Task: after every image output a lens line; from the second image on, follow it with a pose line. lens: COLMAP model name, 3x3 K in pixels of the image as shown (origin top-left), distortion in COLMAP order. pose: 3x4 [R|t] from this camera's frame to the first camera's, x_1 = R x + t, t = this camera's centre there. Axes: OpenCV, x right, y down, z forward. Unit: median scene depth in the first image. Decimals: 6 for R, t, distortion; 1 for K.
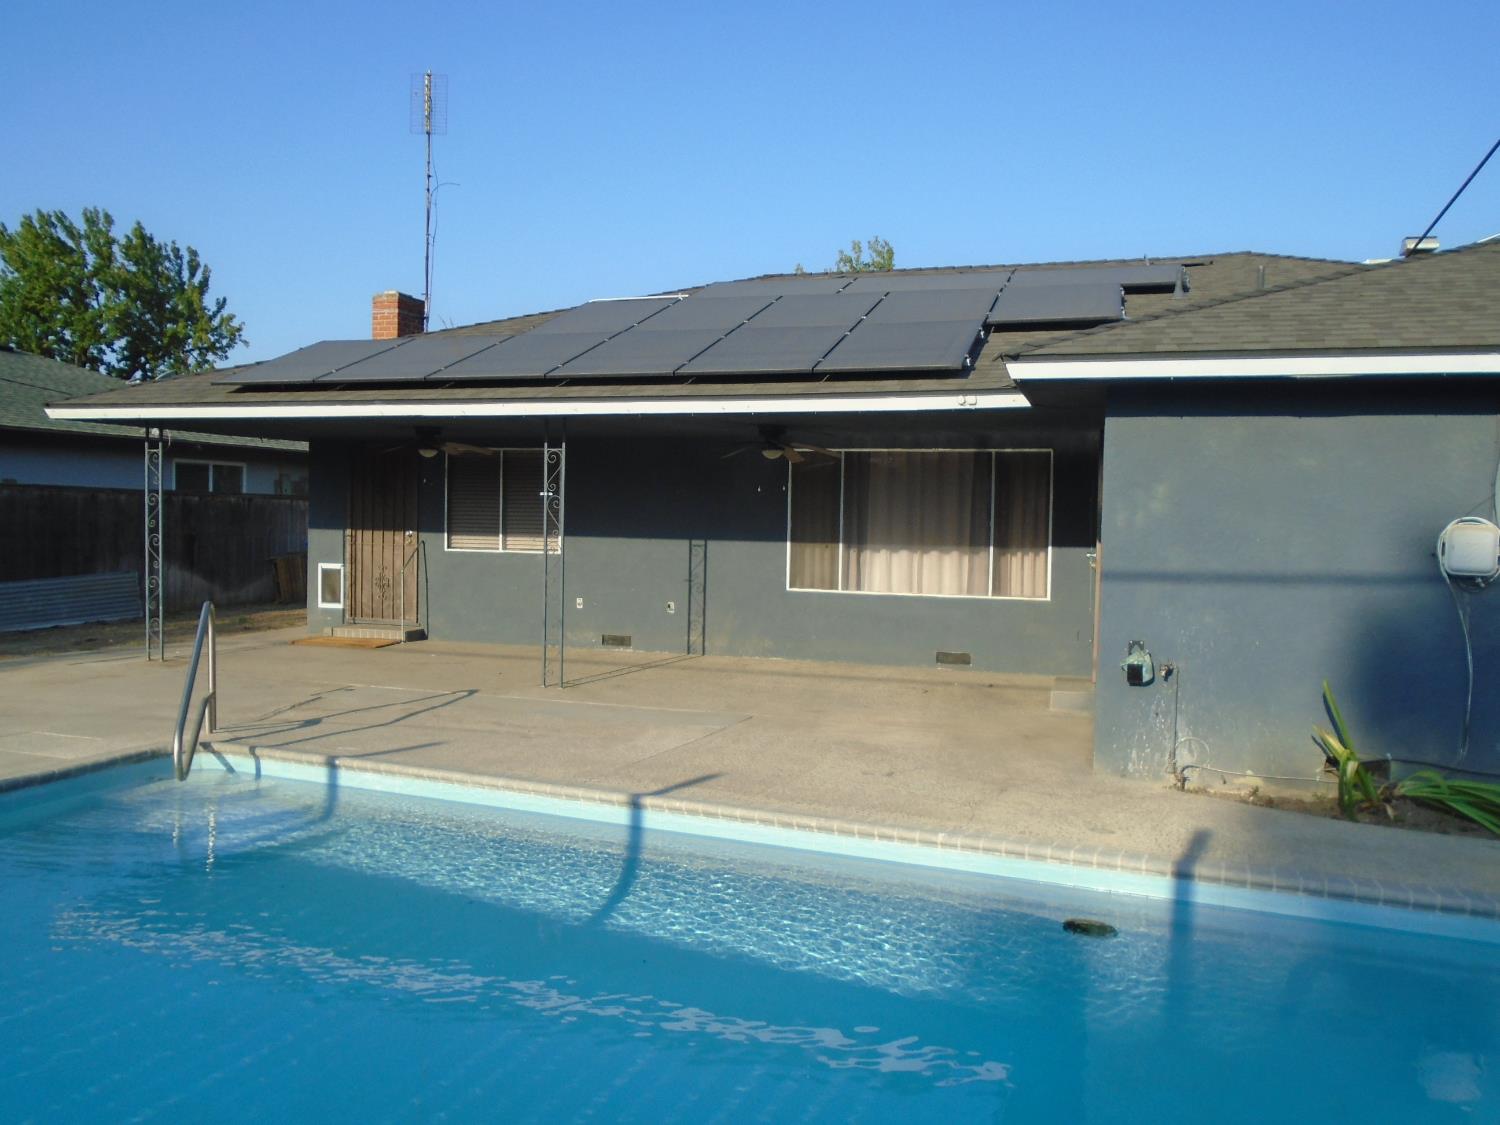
lens RADIAL K [[1112.2, 0, 750.0], [0, 1112.2, 562.5], [0, 0, 1]] dist [-0.007036, -0.000090]
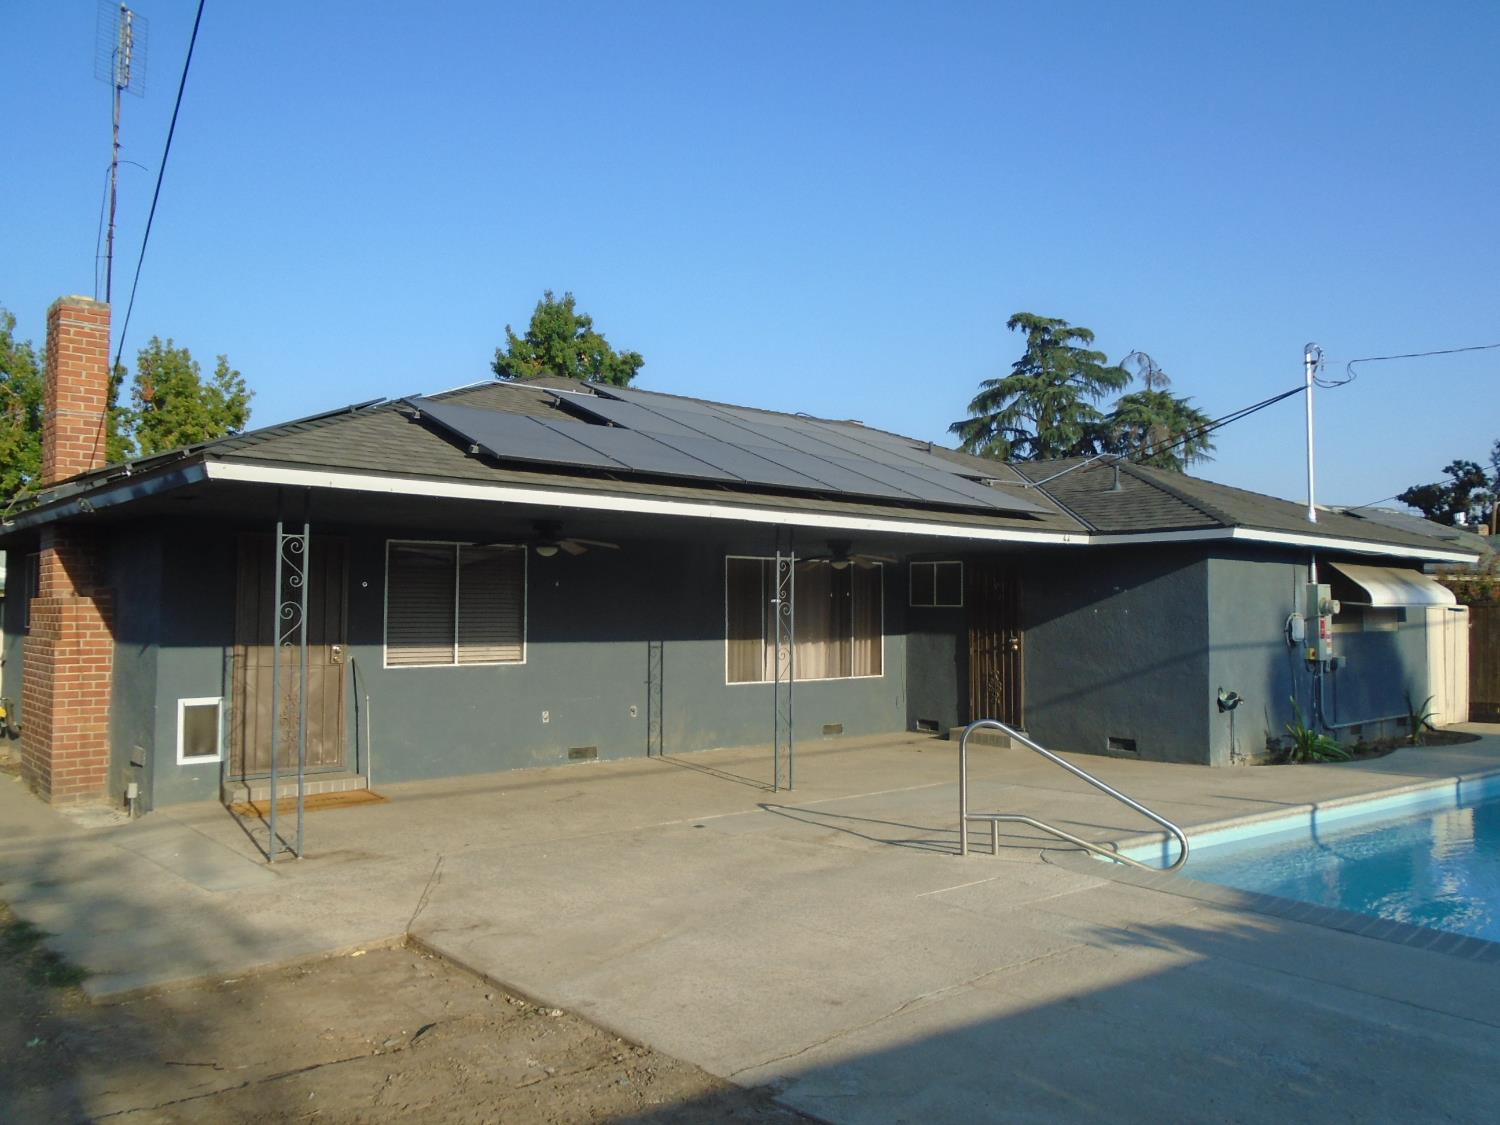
lens RADIAL K [[1127.0, 0, 750.0], [0, 1127.0, 562.5], [0, 0, 1]] dist [-0.001412, -0.001845]
pose [[0.526170, 0.020324, 0.850137, -0.870733], [0.039664, 0.998040, -0.048409, -0.038472], [-0.849454, 0.059191, 0.524332, 0.385337]]
